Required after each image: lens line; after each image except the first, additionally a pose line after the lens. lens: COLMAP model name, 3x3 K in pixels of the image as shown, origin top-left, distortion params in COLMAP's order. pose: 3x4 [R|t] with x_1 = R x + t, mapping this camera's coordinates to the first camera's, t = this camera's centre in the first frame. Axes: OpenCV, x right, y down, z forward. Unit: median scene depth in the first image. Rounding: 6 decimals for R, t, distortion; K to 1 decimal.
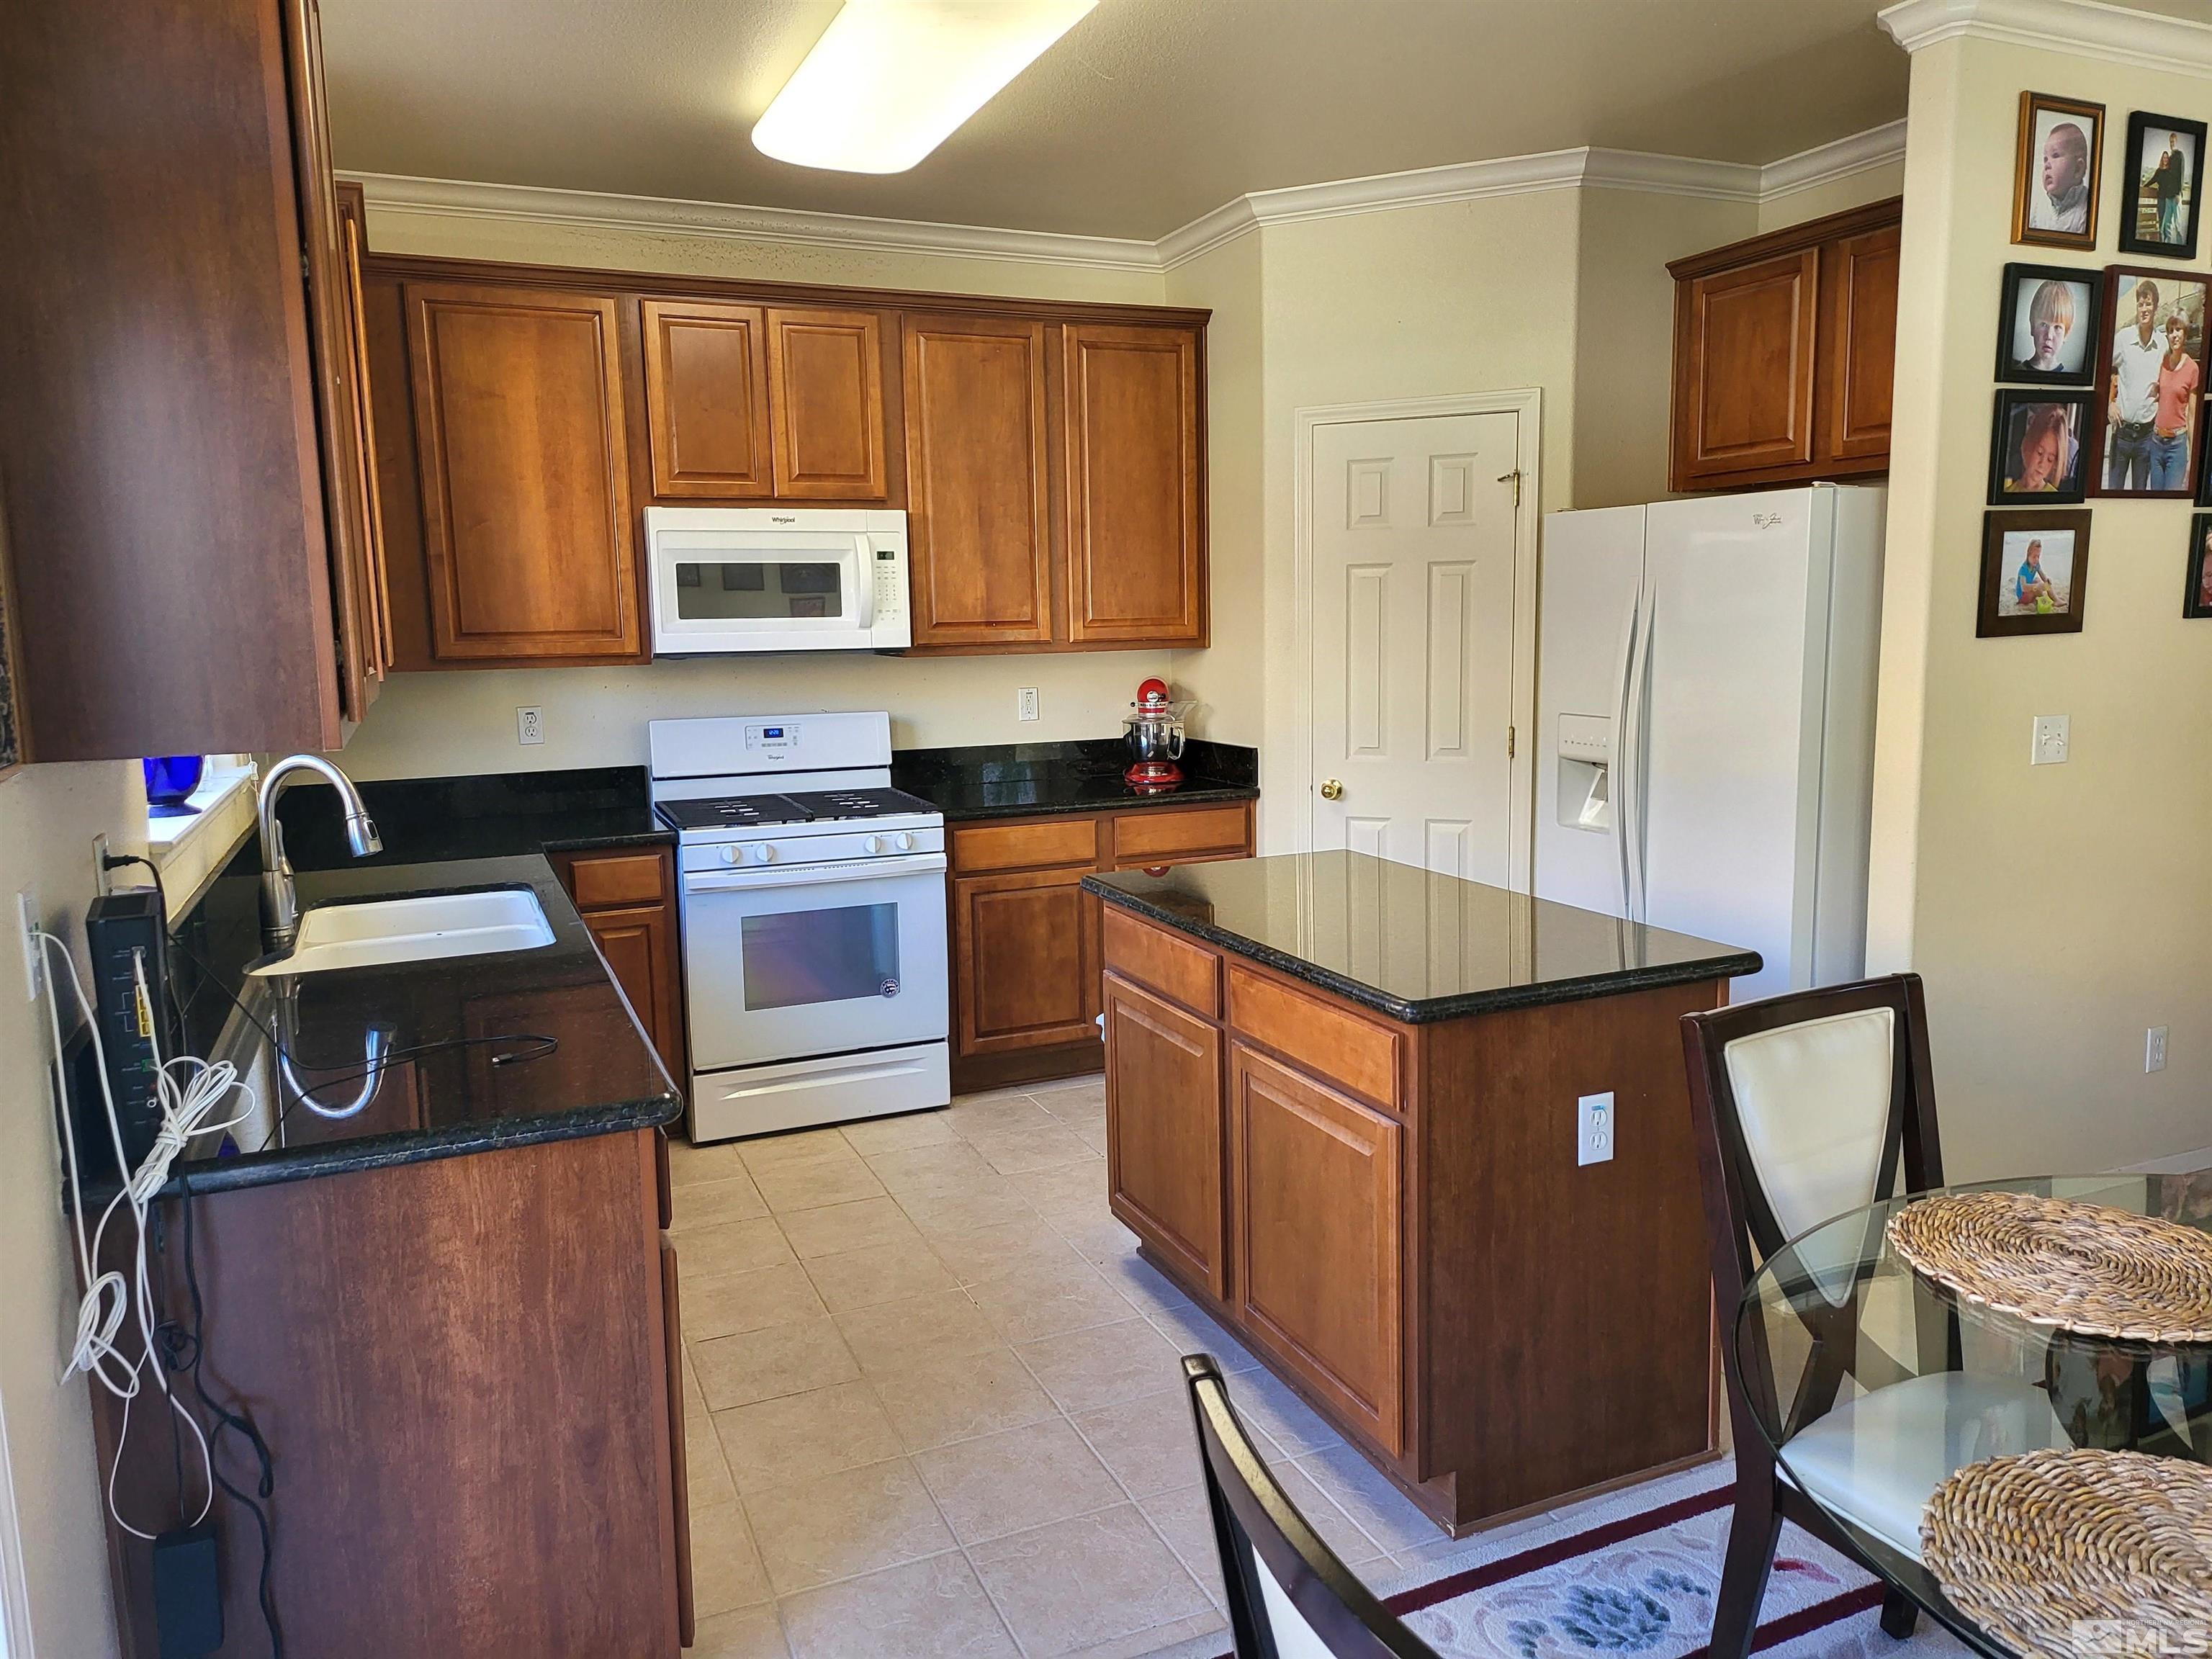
lens RADIAL K [[1545.5, 0, 1101.7], [0, 1545.5, 836.2], [0, 0, 1]] dist [0.083466, -0.065592]
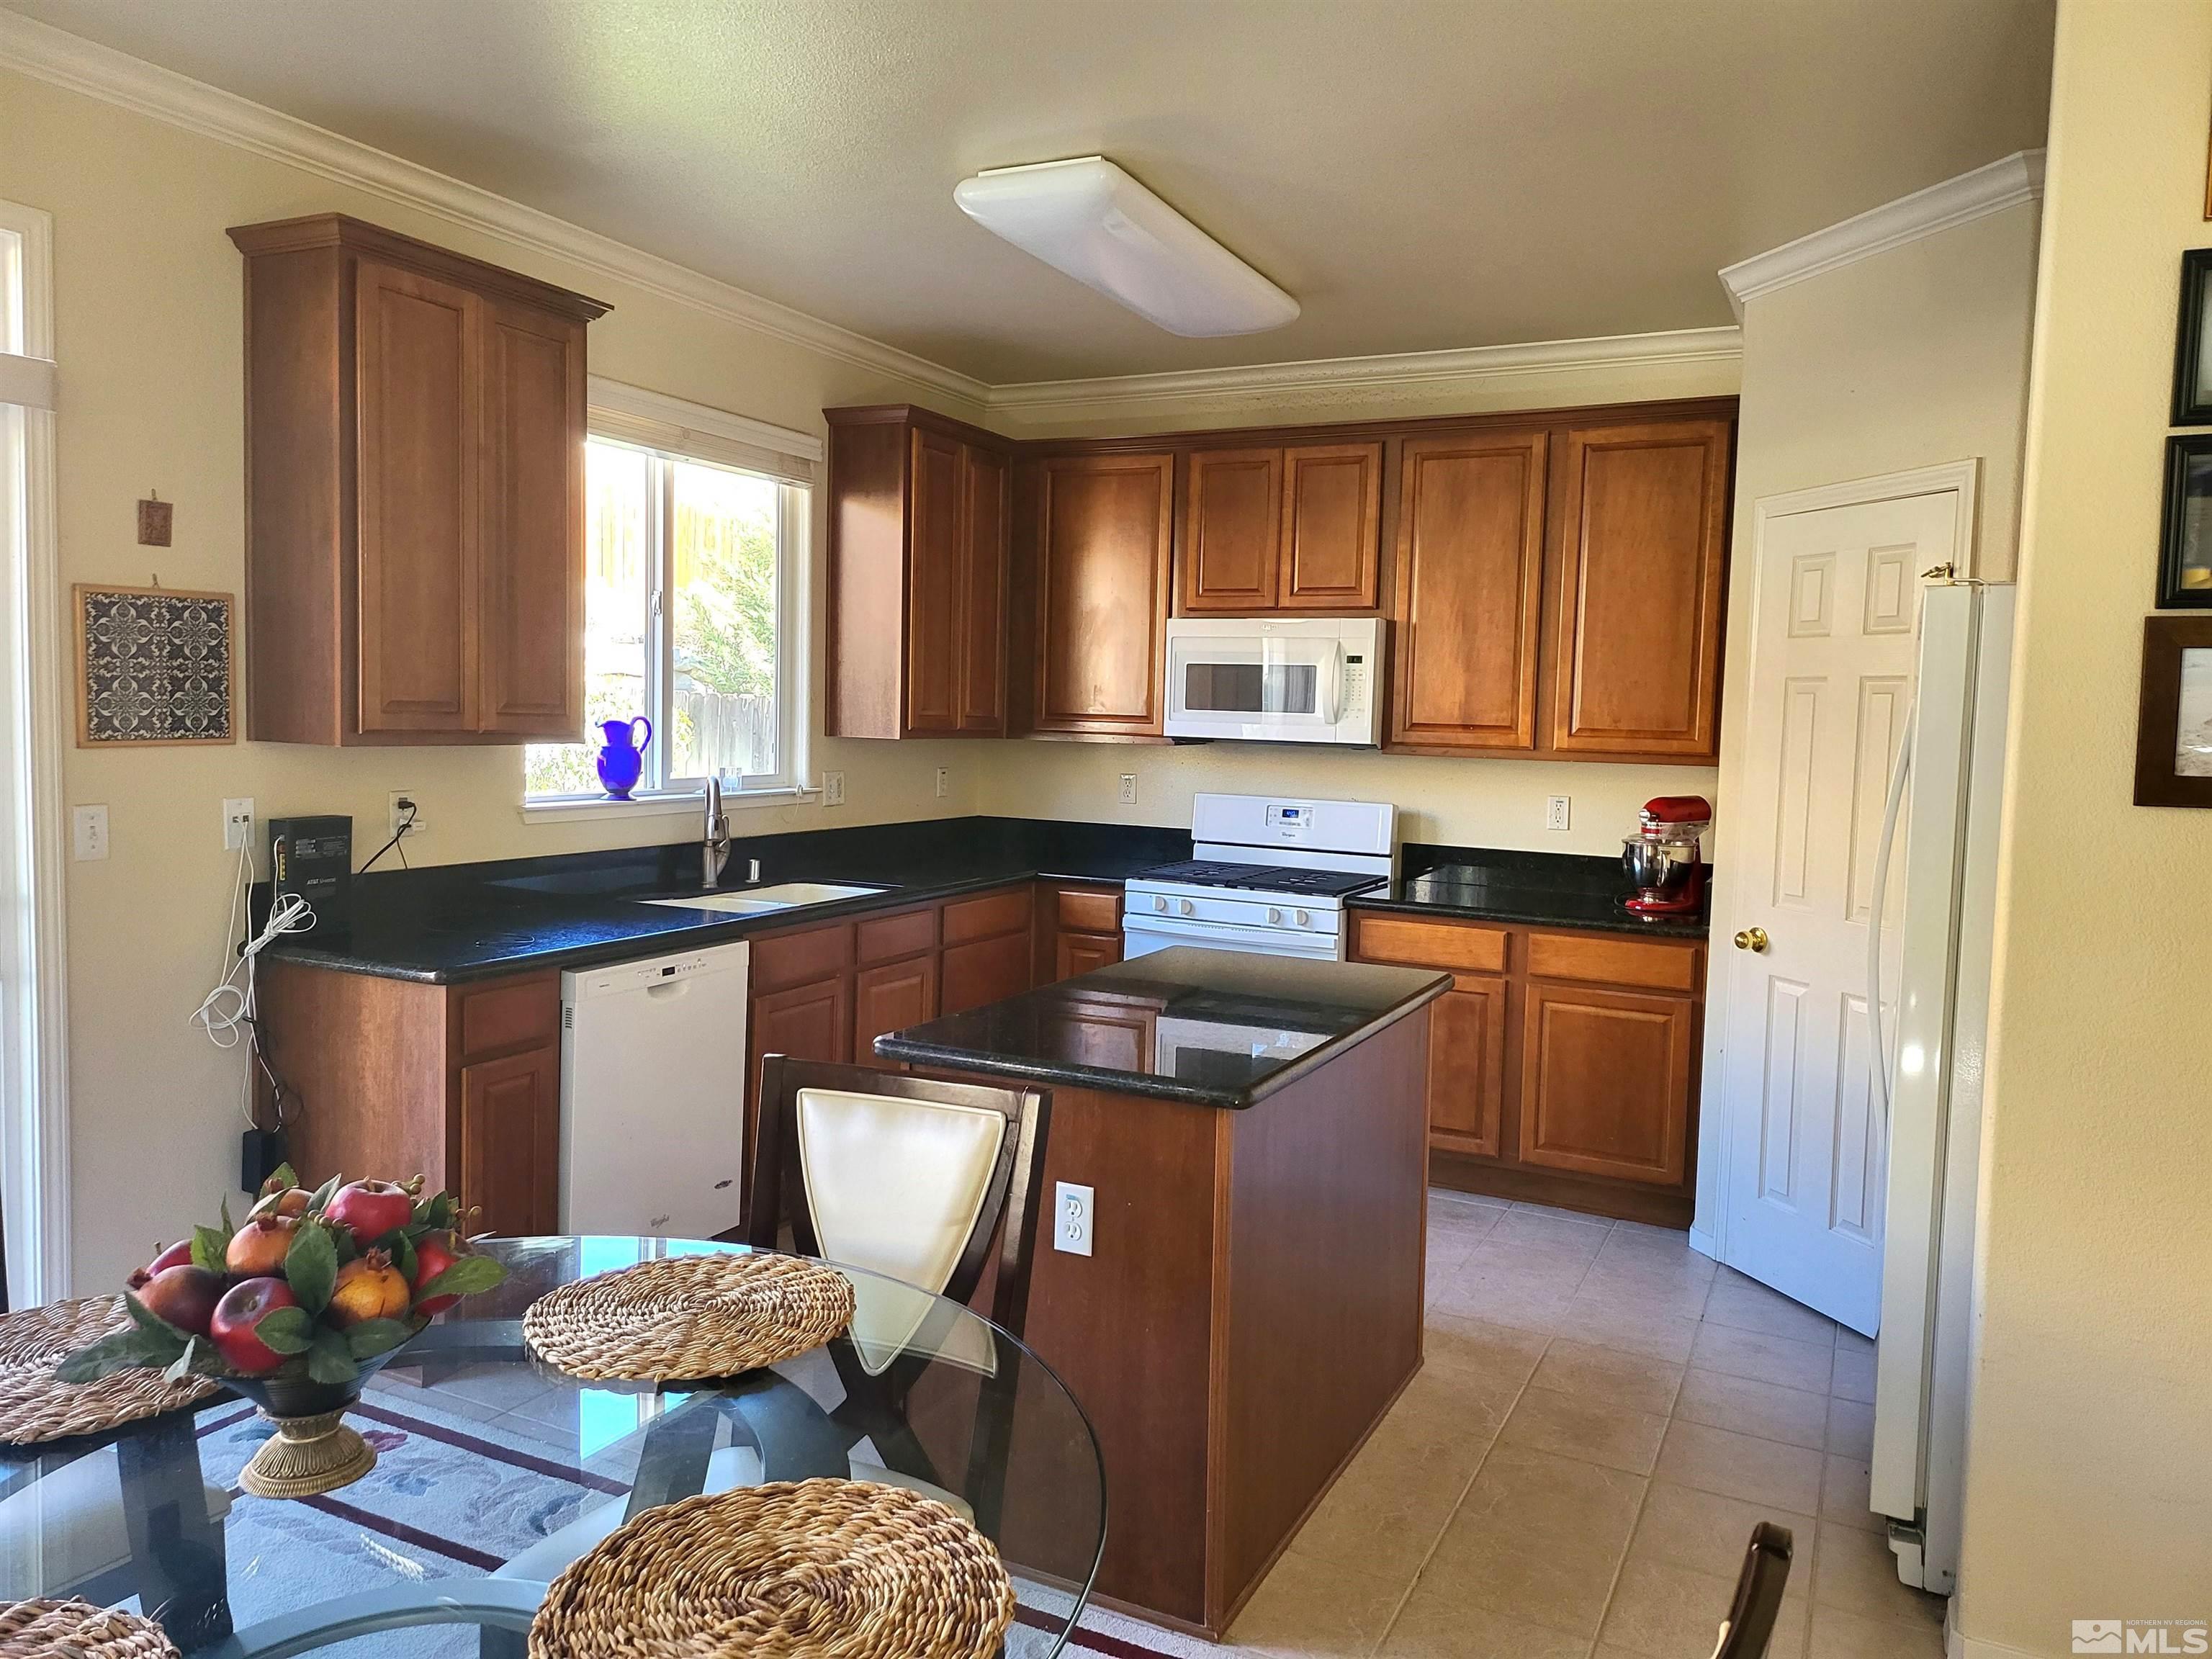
lens RADIAL K [[1542.9, 0, 1106.0], [0, 1542.9, 829.5], [0, 0, 1]] dist [0.045568, -0.001216]
pose [[0.632178, 0.099933, -0.768351, 0.879132], [-0.153905, 0.988084, 0.001883, -0.056326], [0.759384, 0.117063, 0.640025, 0.276559]]
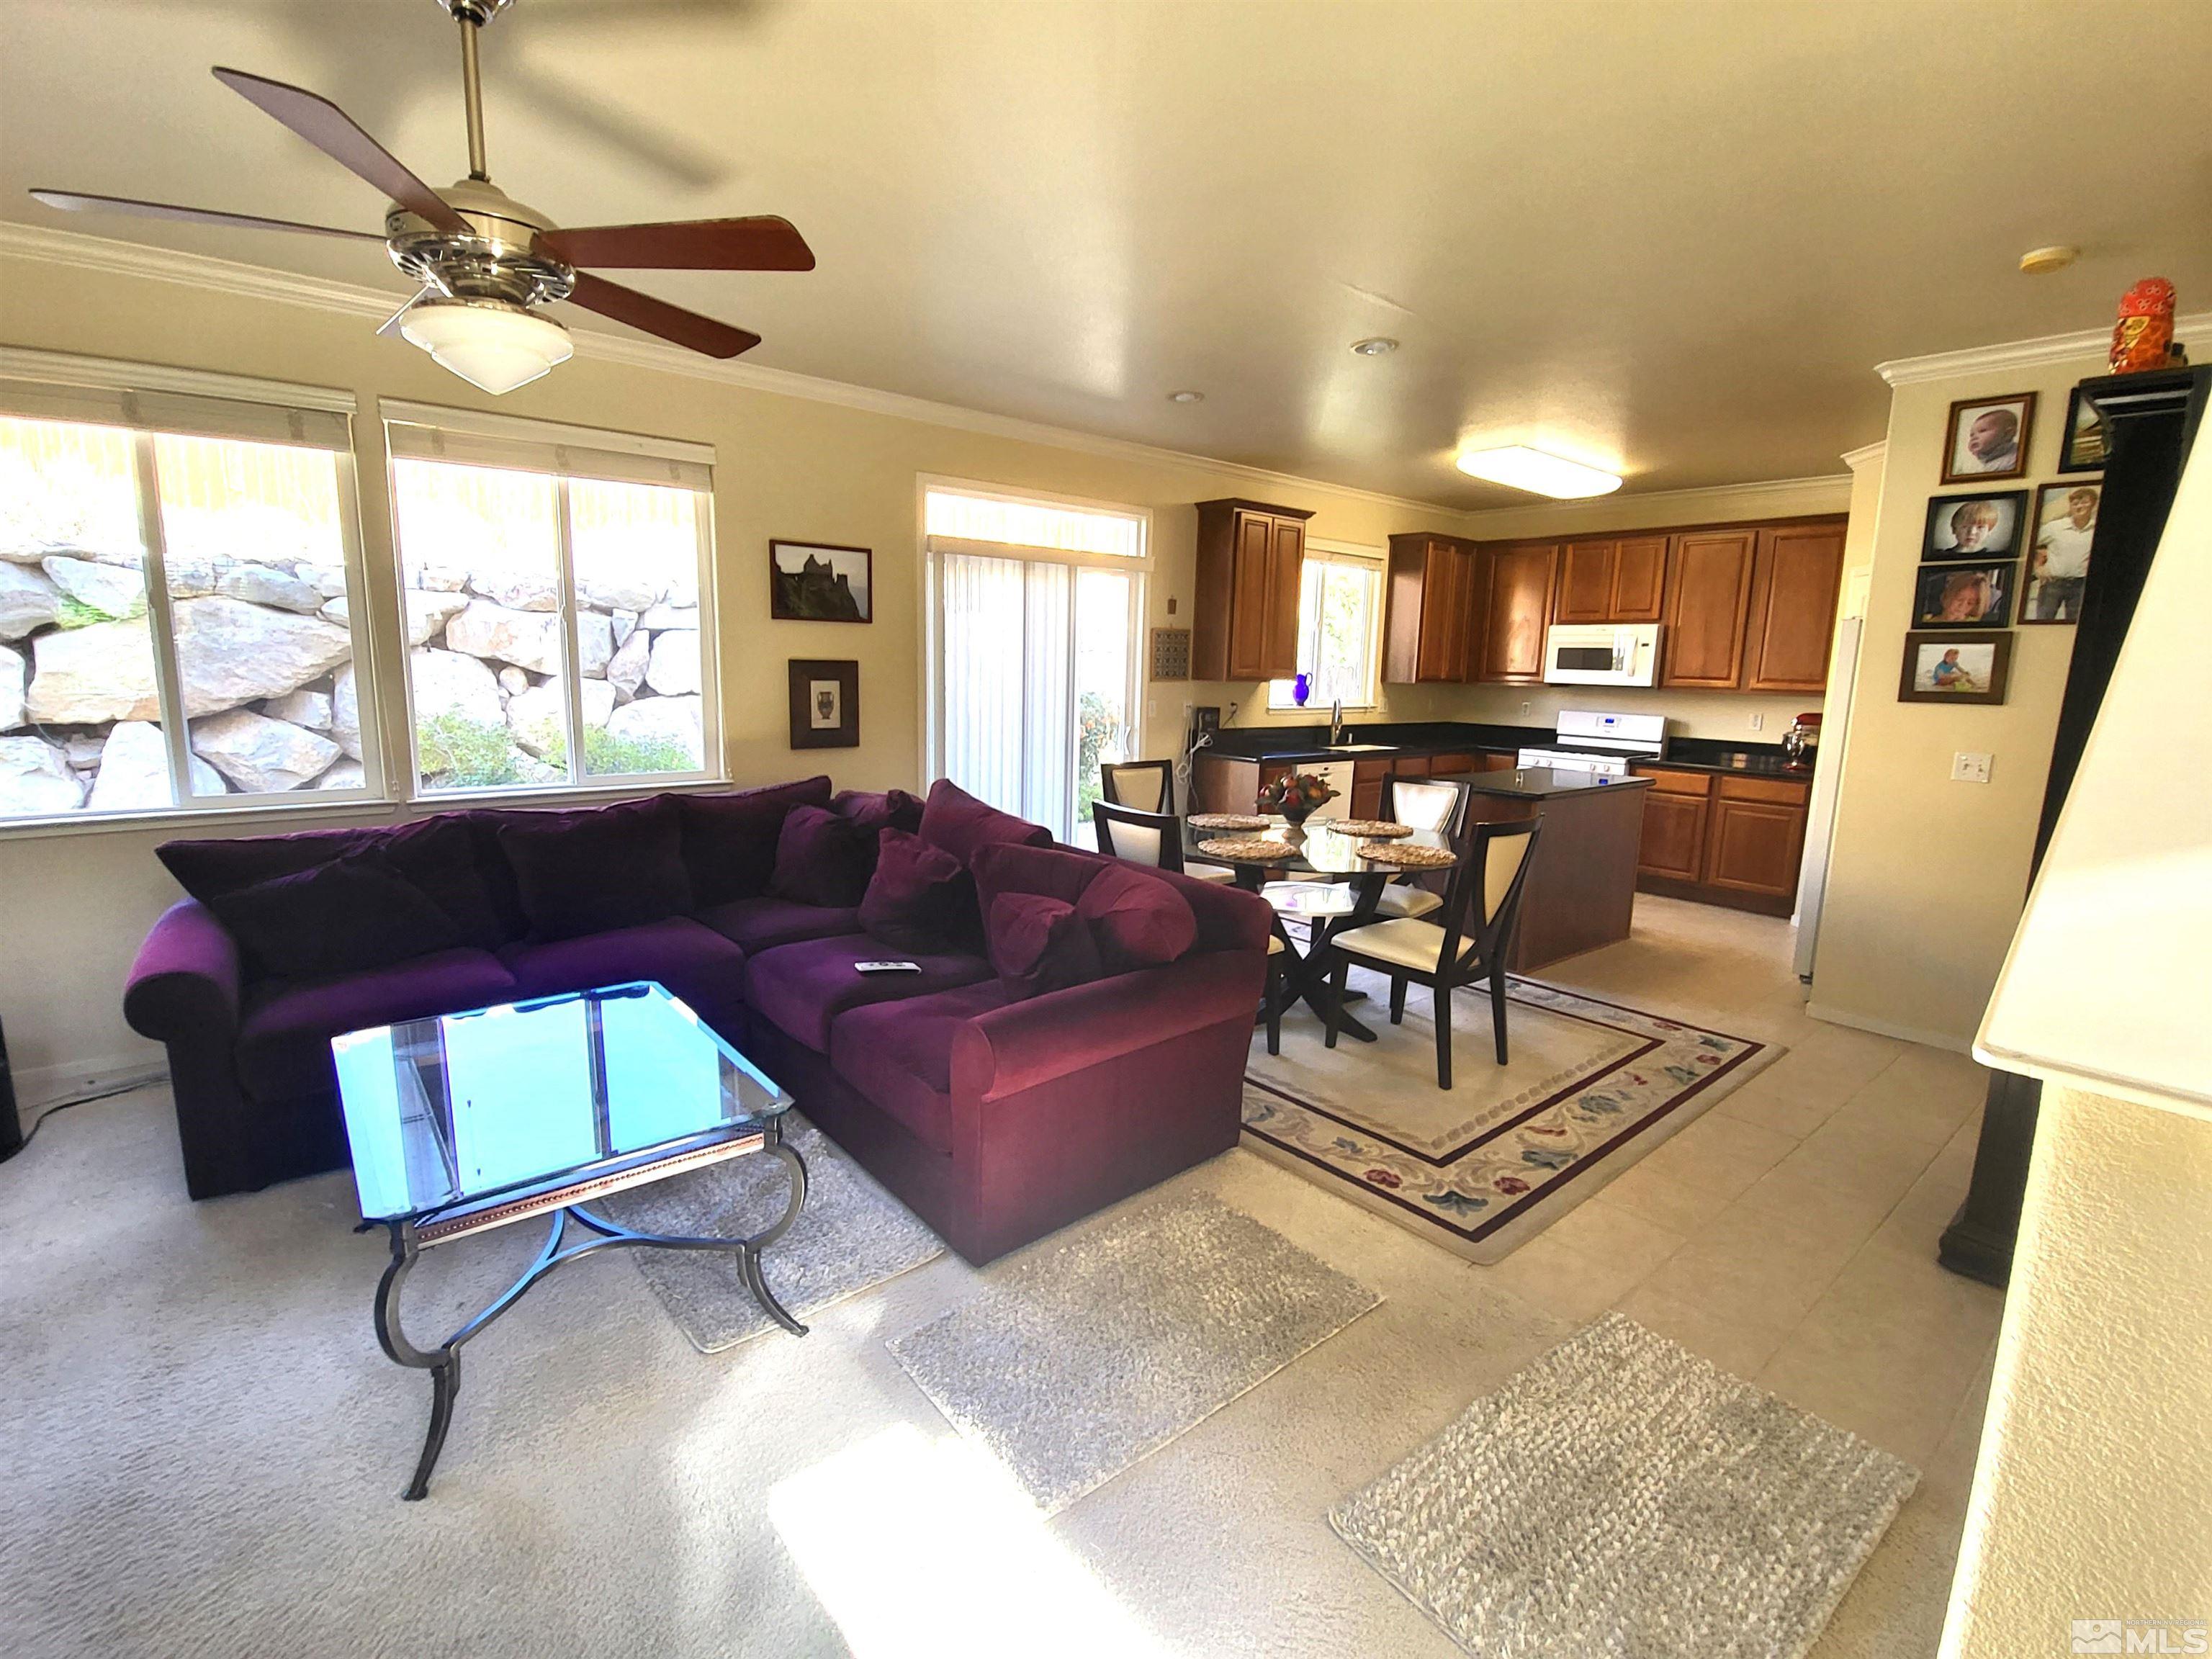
lens RADIAL K [[1000.0, 0, 1106.0], [0, 1000.0, 829.5], [0, 0, 1]] dist [-0.024065, 0.000115]
pose [[0.274100, 0.184695, -0.943799, 1.553731], [-0.169100, 0.975351, 0.141759, 0.011974], [0.946718, 0.120741, 0.298575, -0.200845]]
